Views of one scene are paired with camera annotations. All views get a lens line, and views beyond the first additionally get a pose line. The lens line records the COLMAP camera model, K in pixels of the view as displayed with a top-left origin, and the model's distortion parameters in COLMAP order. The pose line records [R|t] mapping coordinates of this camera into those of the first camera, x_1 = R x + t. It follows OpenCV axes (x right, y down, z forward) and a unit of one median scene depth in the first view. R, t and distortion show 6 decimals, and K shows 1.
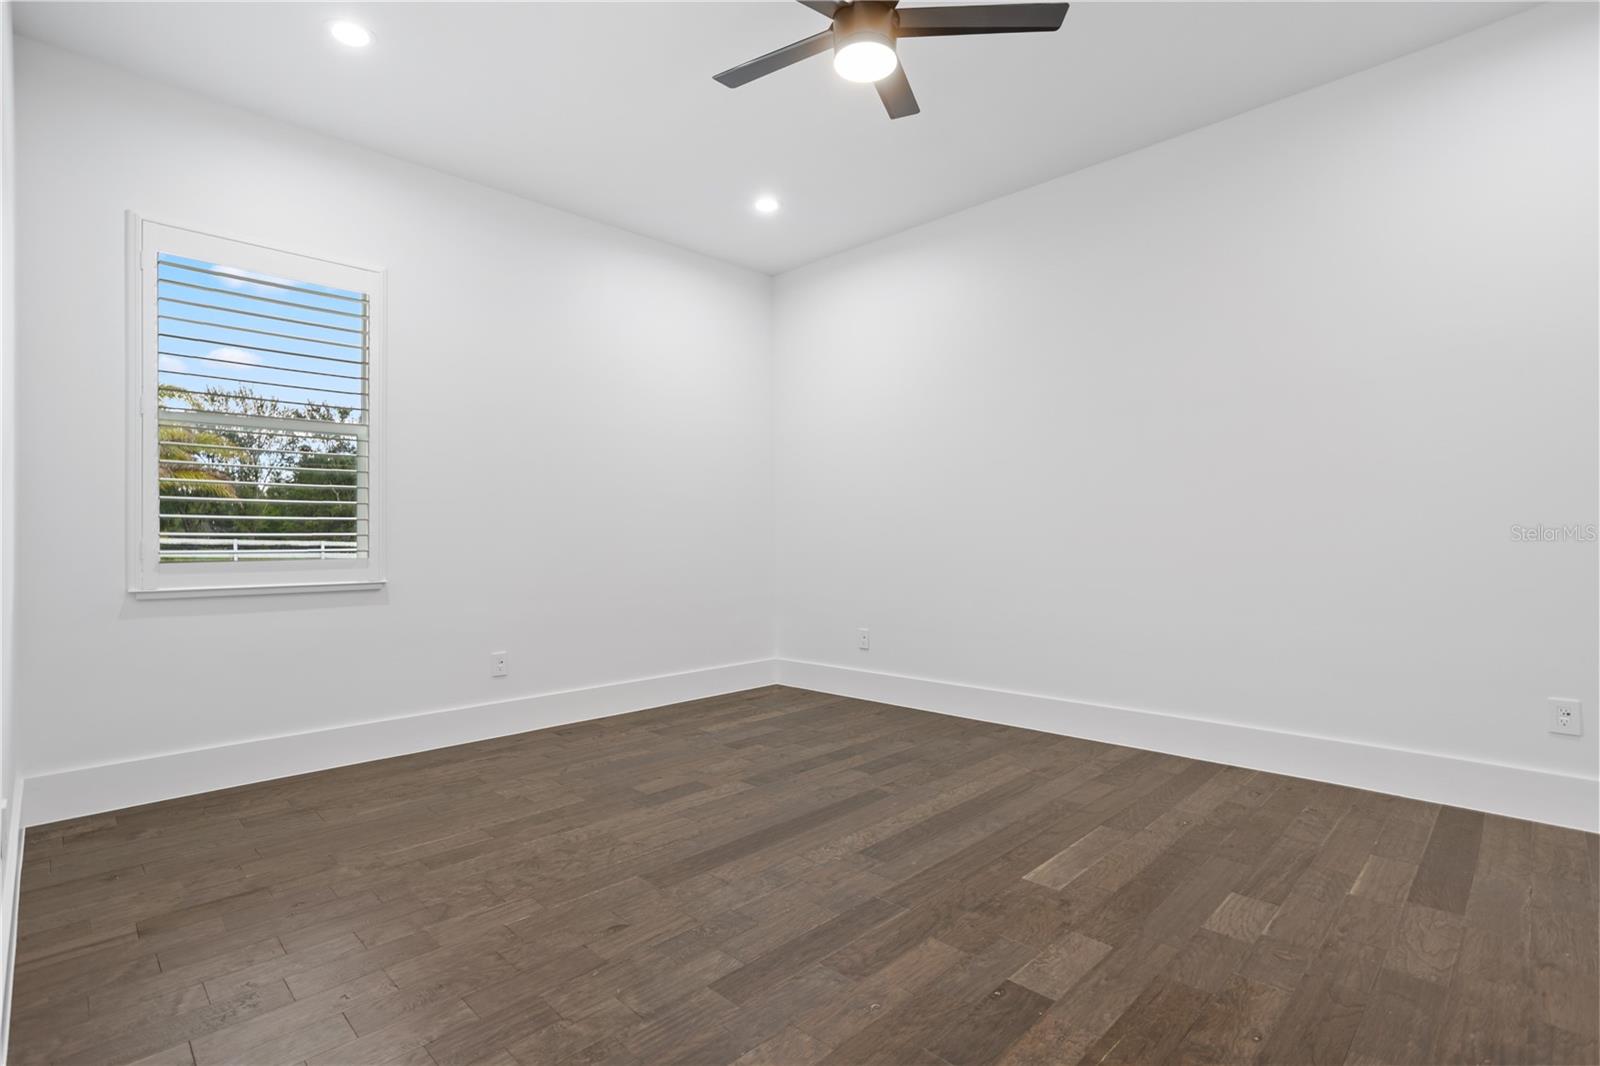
lens RADIAL K [[771.1, 0, 788.6], [0, 771.1, 536.0], [0, 0, 1]] dist [-0.024414, 0.007874]
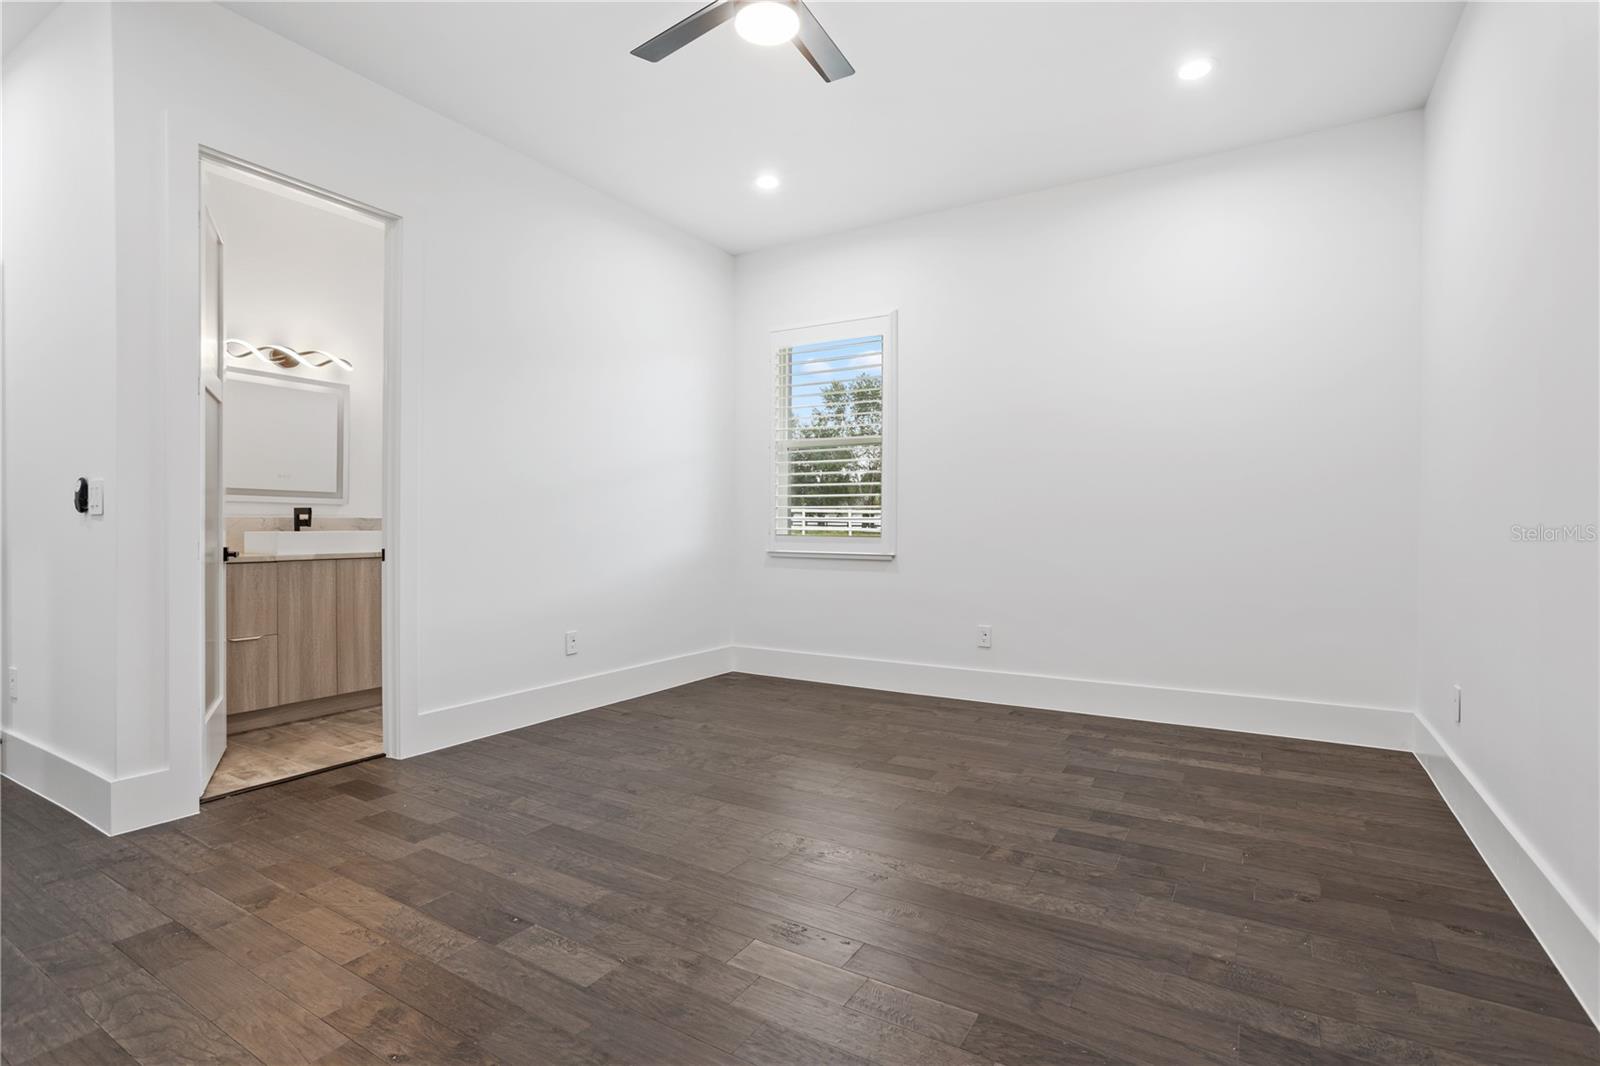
lens RADIAL K [[771.1, 0, 787.8], [0, 771.1, 534.9], [0, 0, 1]] dist [-0.024414, 0.007874]
pose [[0.214592, 0.015286, -0.976584, 0.837451], [0.008158, 0.999815, 0.017442, 0.003764], [0.976670, -0.011710, 0.214428, 0.661199]]
